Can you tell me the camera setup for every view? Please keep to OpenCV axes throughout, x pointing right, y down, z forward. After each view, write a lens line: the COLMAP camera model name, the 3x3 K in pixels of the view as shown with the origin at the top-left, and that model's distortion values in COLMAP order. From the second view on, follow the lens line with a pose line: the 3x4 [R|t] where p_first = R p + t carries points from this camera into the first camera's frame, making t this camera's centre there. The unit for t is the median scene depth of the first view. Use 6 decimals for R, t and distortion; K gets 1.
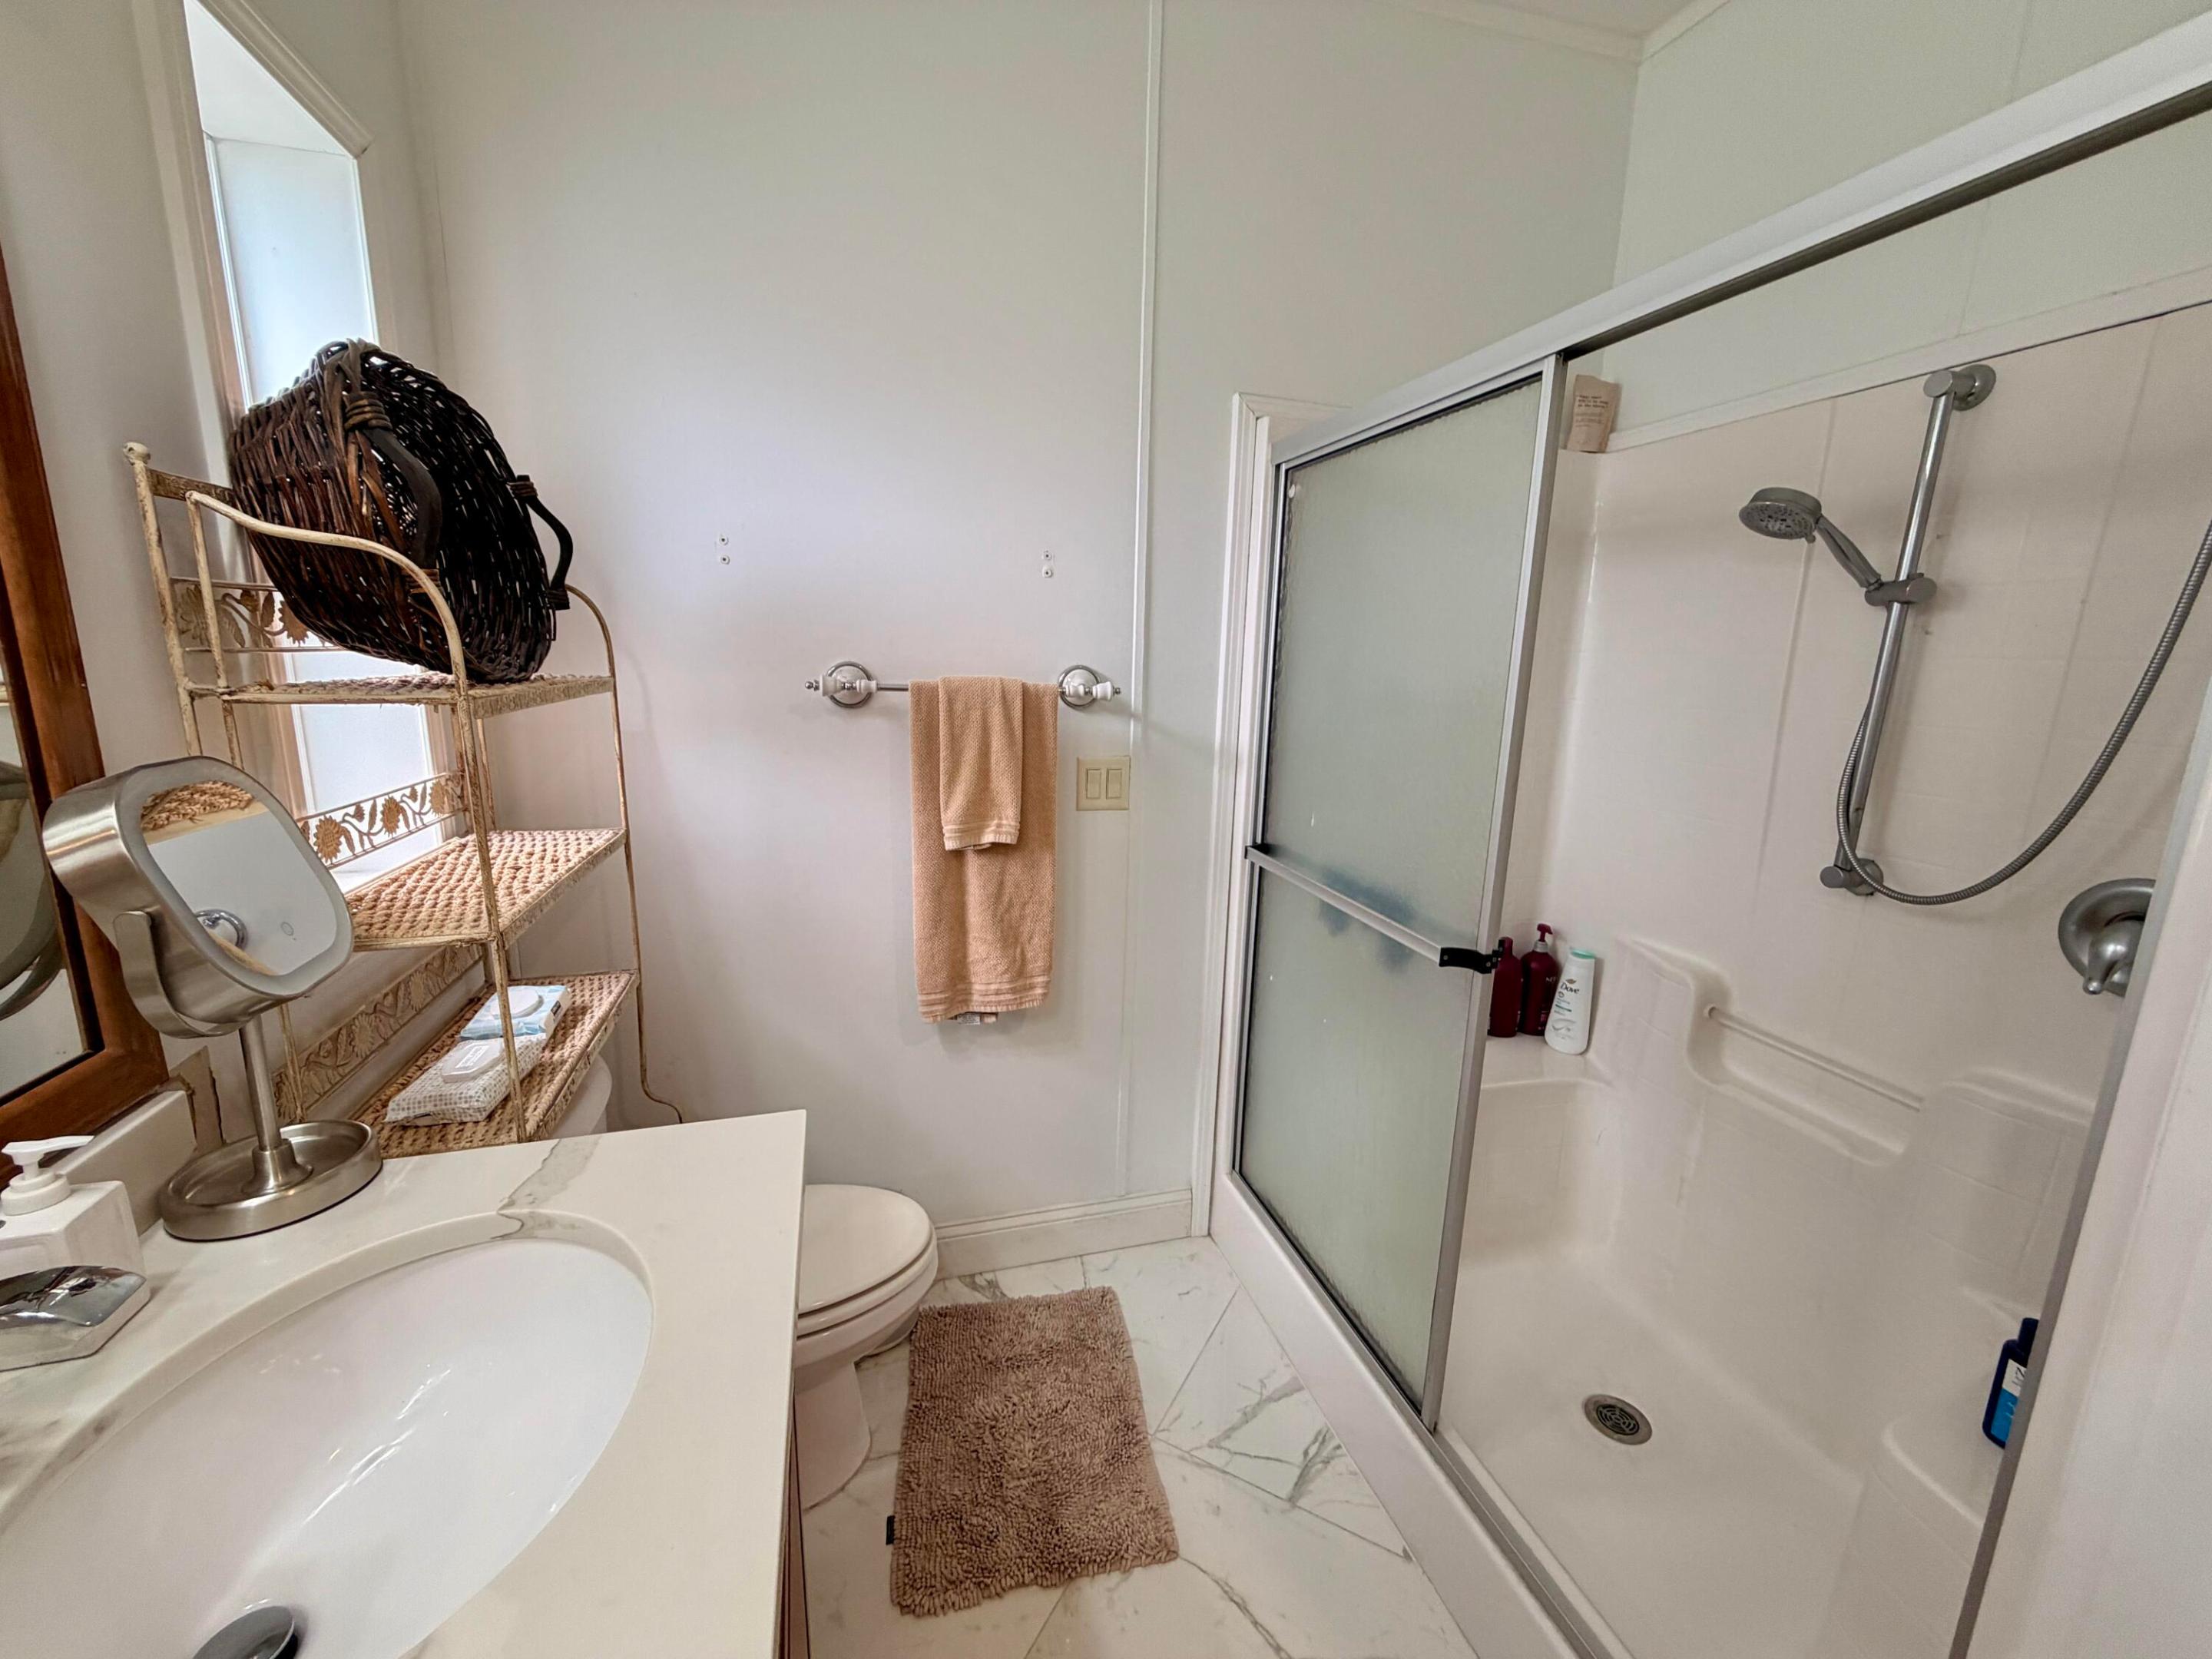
lens RADIAL K [[885.3, 0, 1103.7], [0, 885.3, 829.6], [0, 0, 1]] dist [-0.000552, -0.000064]
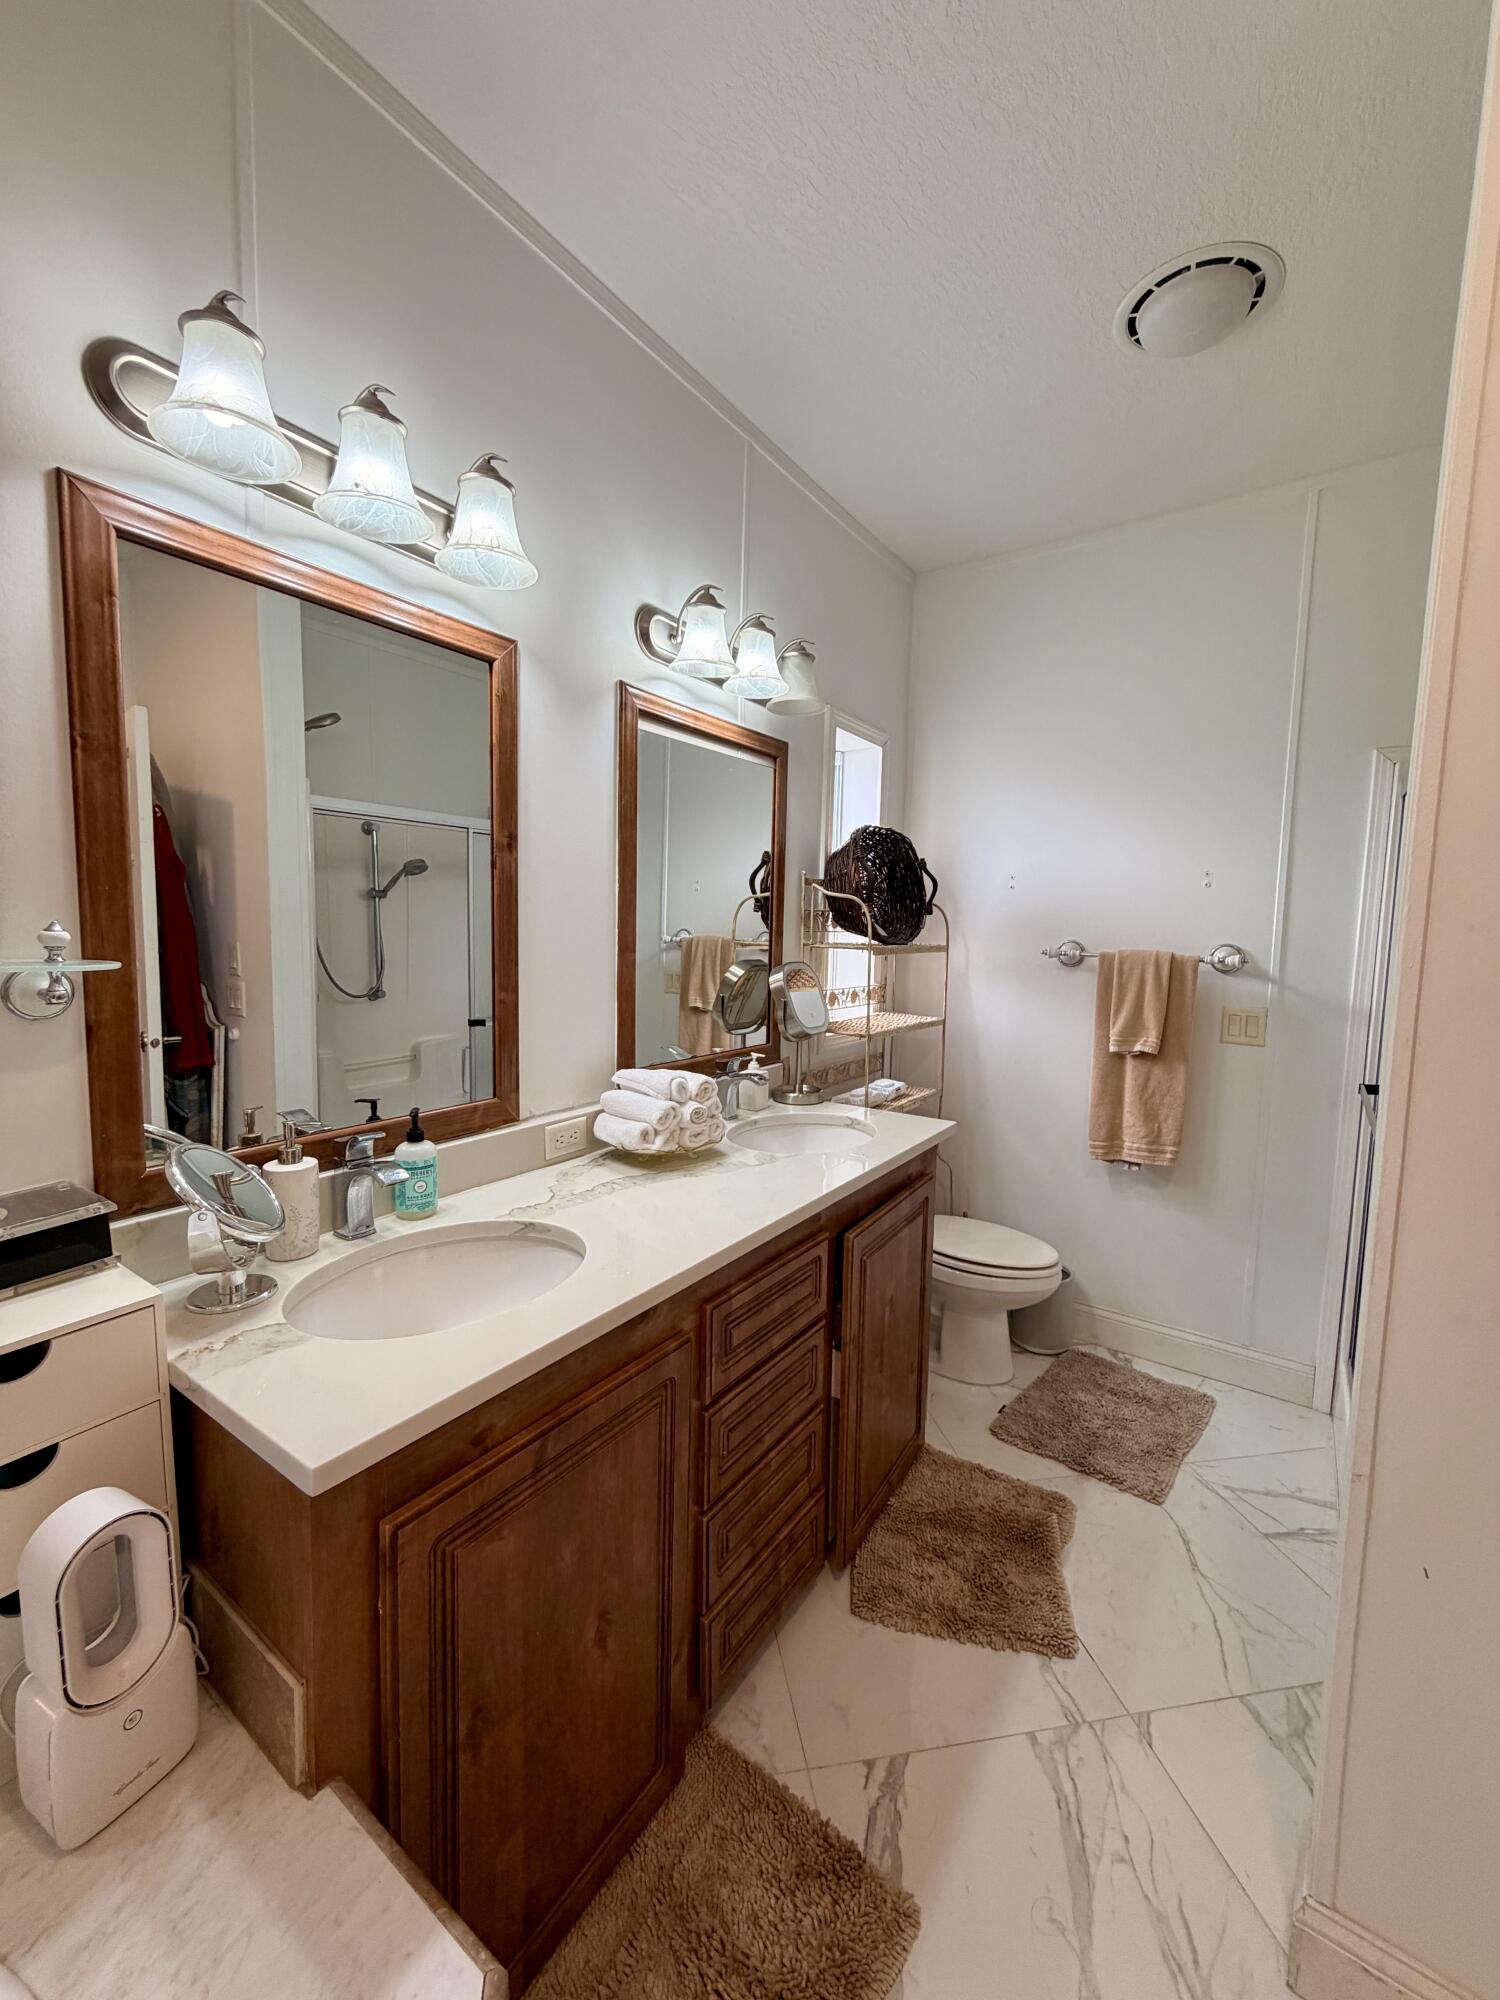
lens RADIAL K [[800.5, 0, 751.7], [0, 800.5, 1001.6], [0, 0, 1]] dist [-0.000552, -0.000064]
pose [[0.635161, 0.064687, -0.769666, 0.551760], [-0.159723, 0.985948, -0.048945, 0.112317], [0.755685, 0.154022, 0.636567, -0.482671]]
